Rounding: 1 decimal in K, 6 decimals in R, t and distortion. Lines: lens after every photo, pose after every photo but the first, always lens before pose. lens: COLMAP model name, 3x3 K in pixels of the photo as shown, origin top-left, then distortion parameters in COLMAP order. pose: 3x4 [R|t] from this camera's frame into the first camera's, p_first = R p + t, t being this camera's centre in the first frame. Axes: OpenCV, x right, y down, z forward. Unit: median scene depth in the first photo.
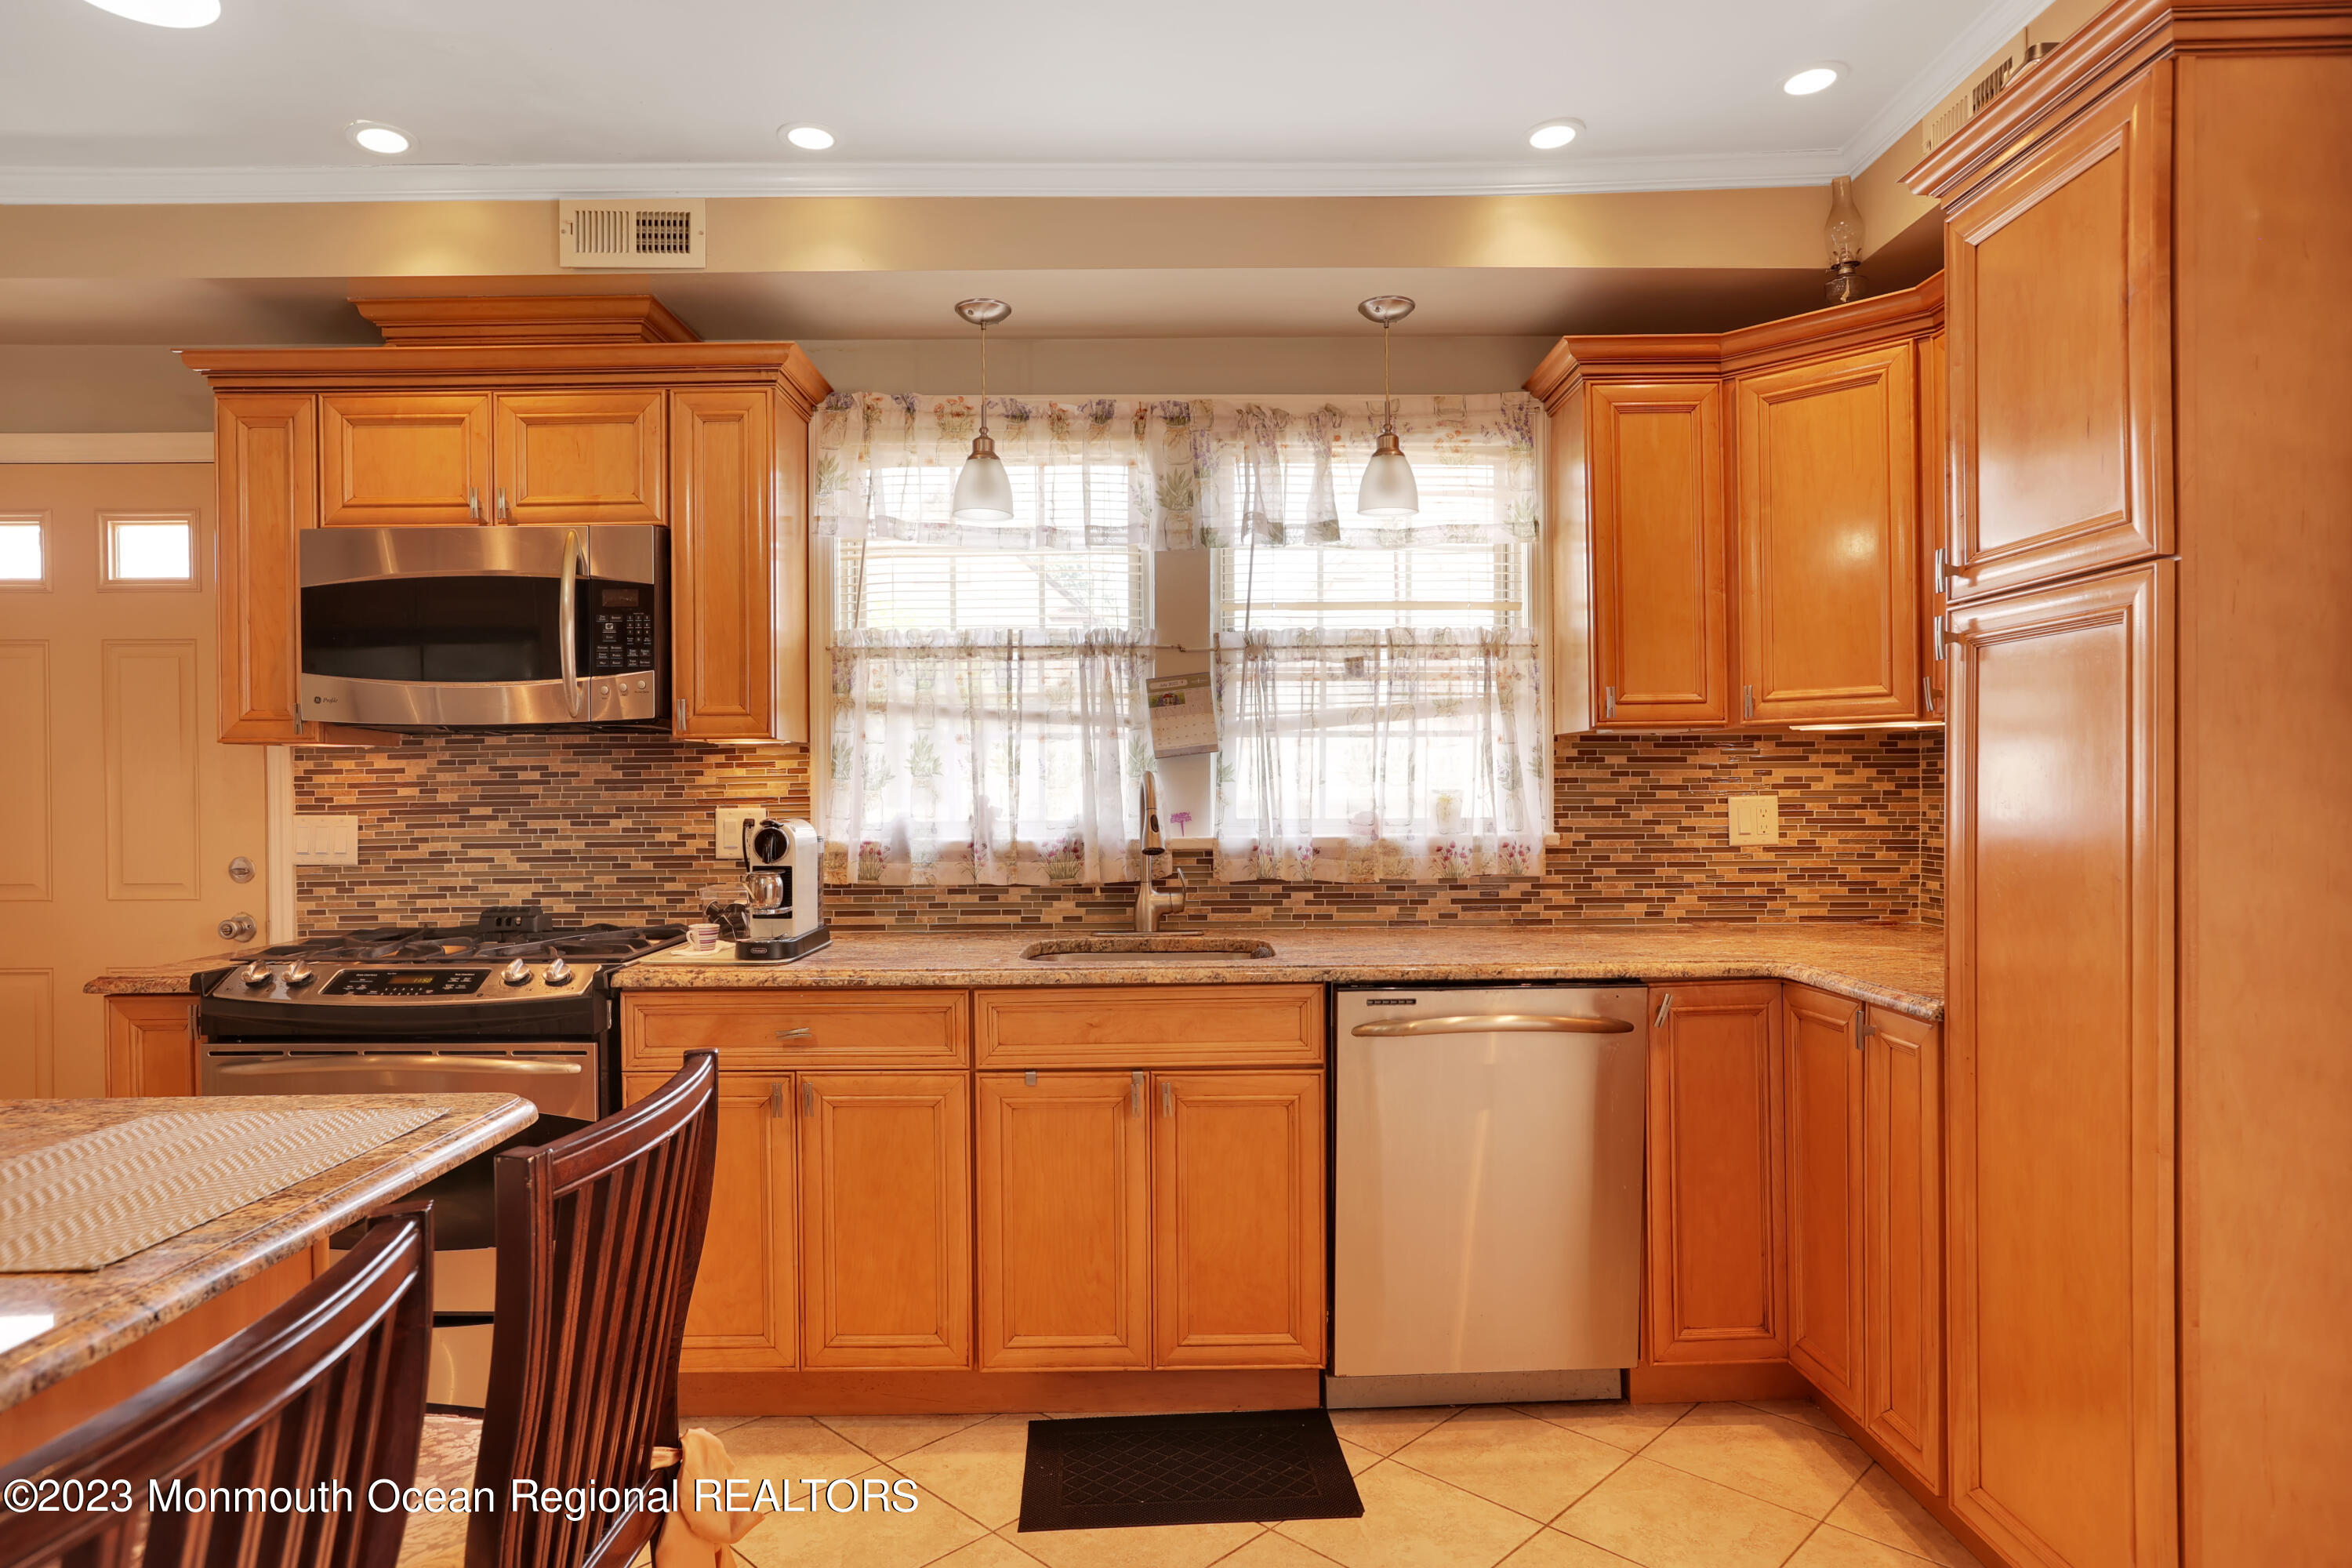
lens RADIAL K [[1365.0, 0, 1174.4], [0, 1365.0, 787.9], [0, 0, 1]] dist [-0.027697, 0.005052]
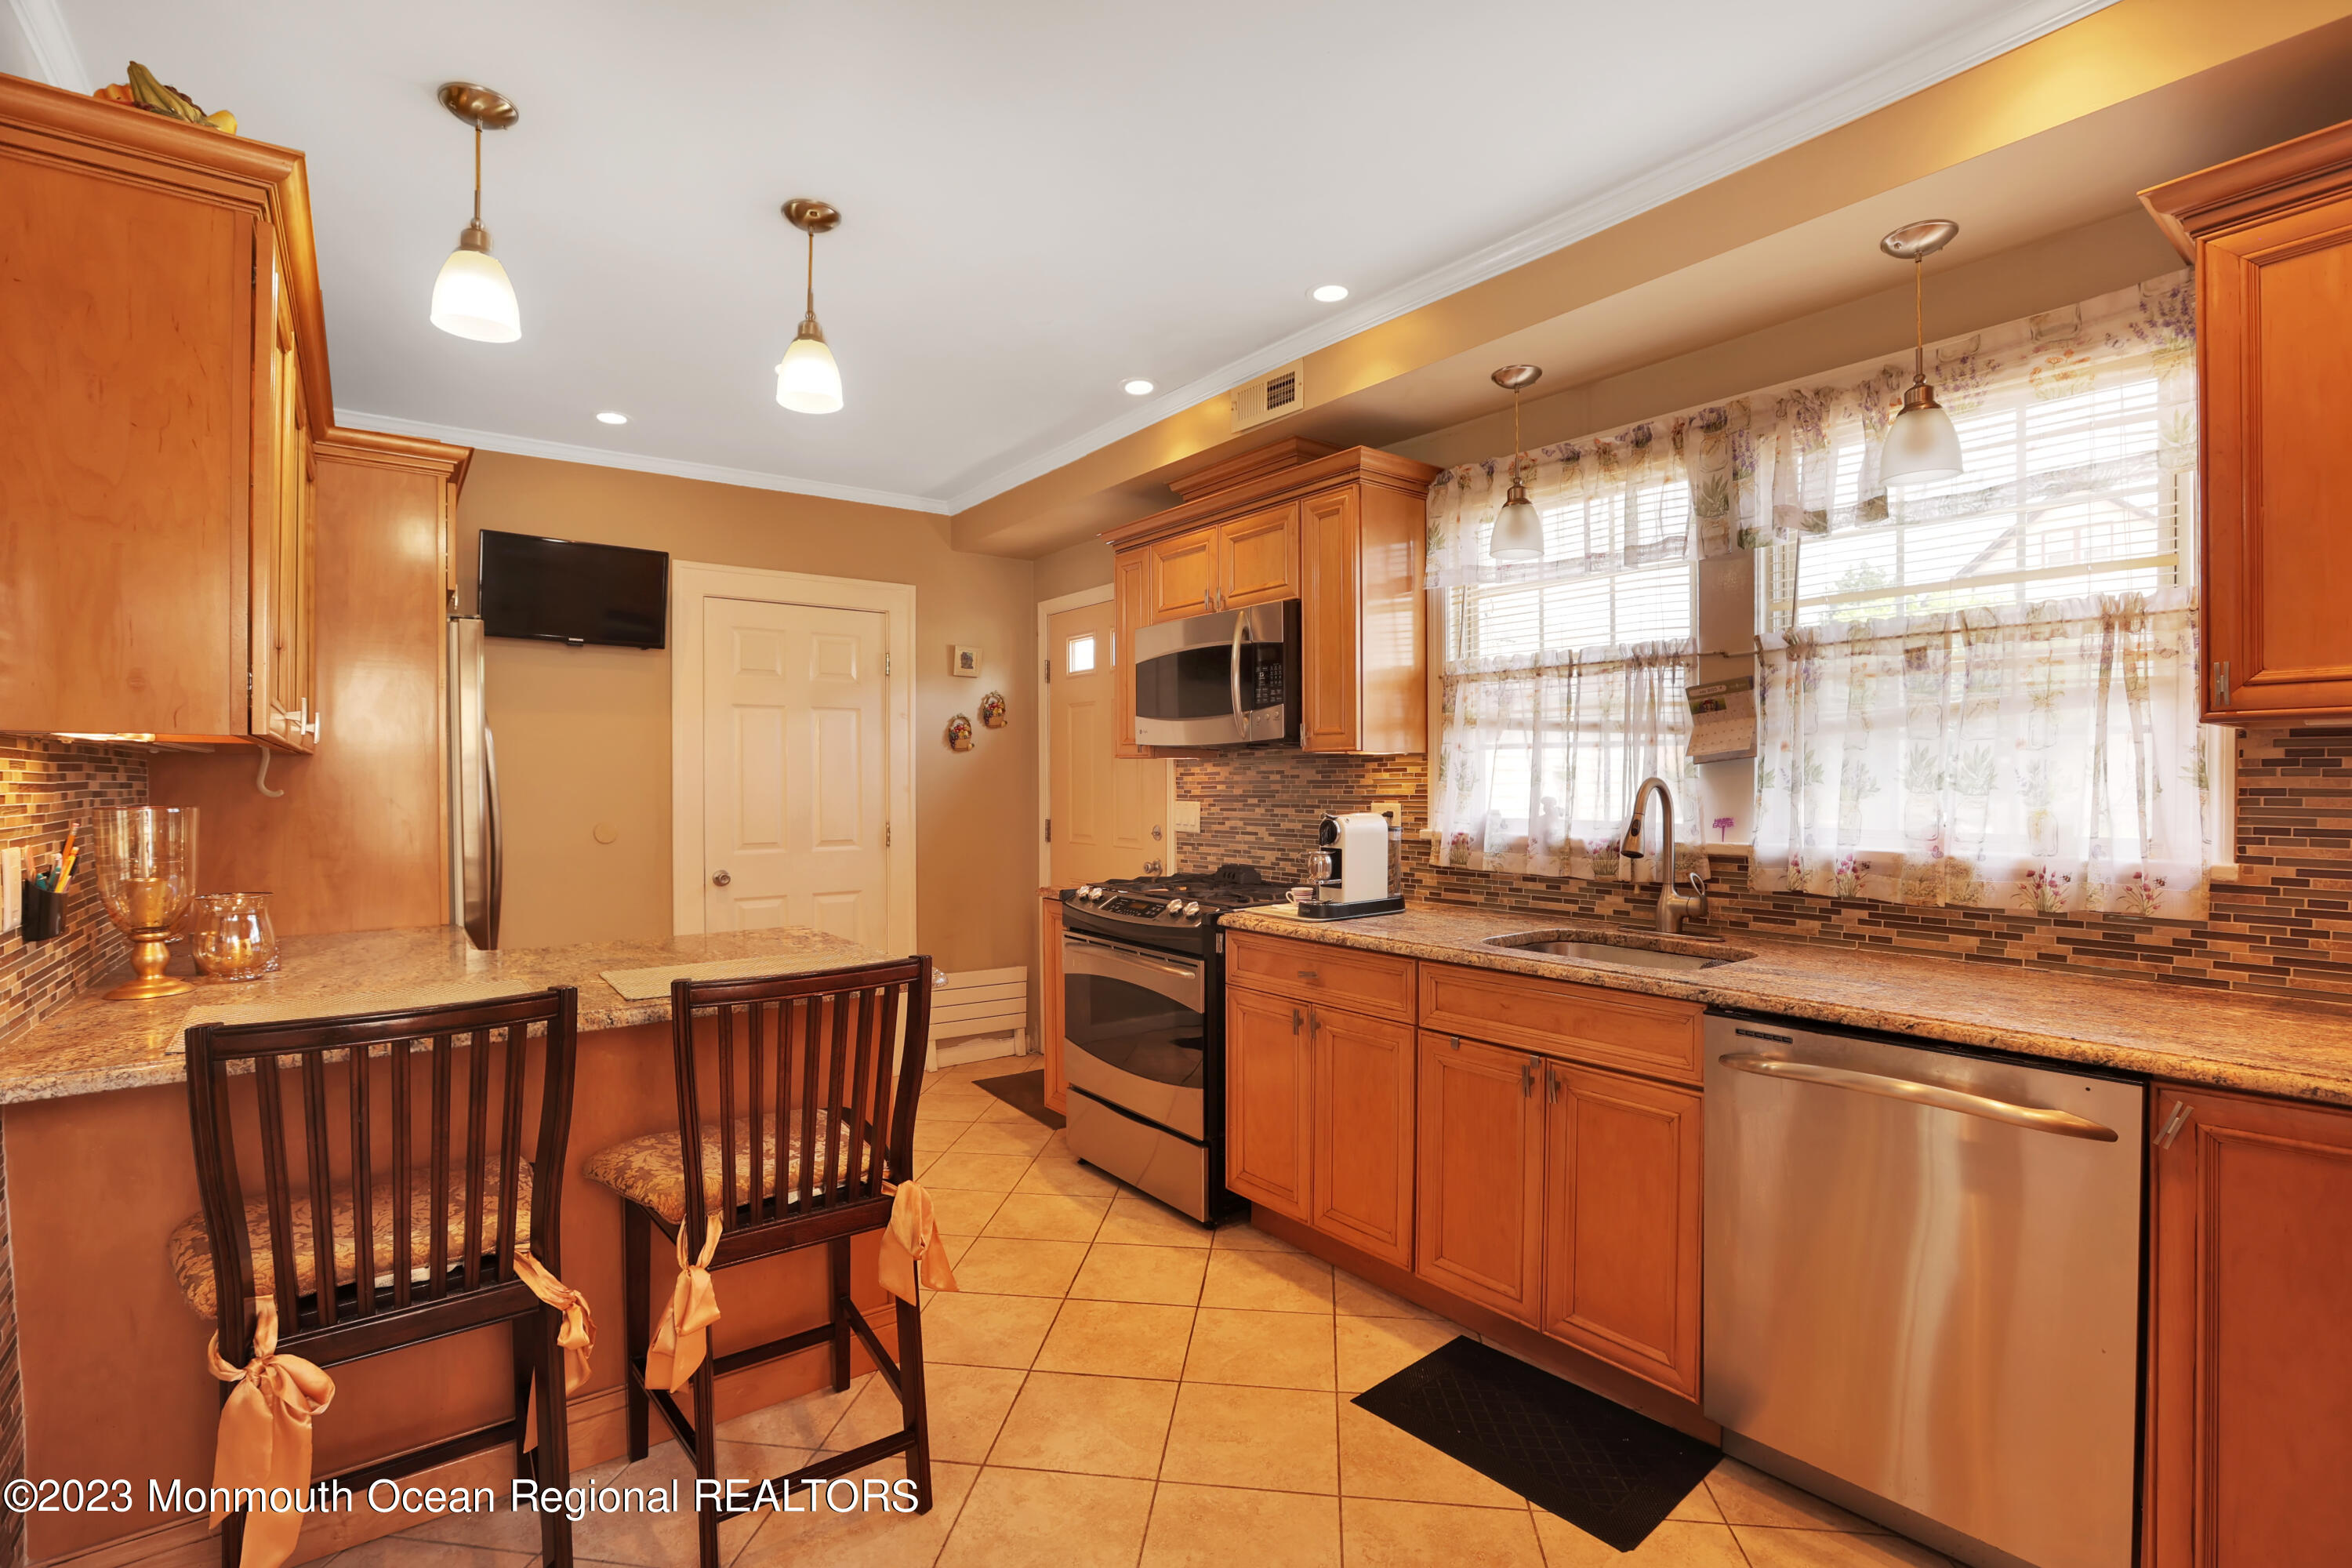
lens RADIAL K [[1077.6, 0, 1169.9], [0, 1077.6, 793.3], [0, 0, 1]] dist [-0.021008, 0.007351]
pose [[0.609600, 0.016990, -0.792527, 0.385539], [-0.003940, 0.999823, 0.018403, -0.013222], [0.792699, -0.008096, 0.609559, 0.202247]]
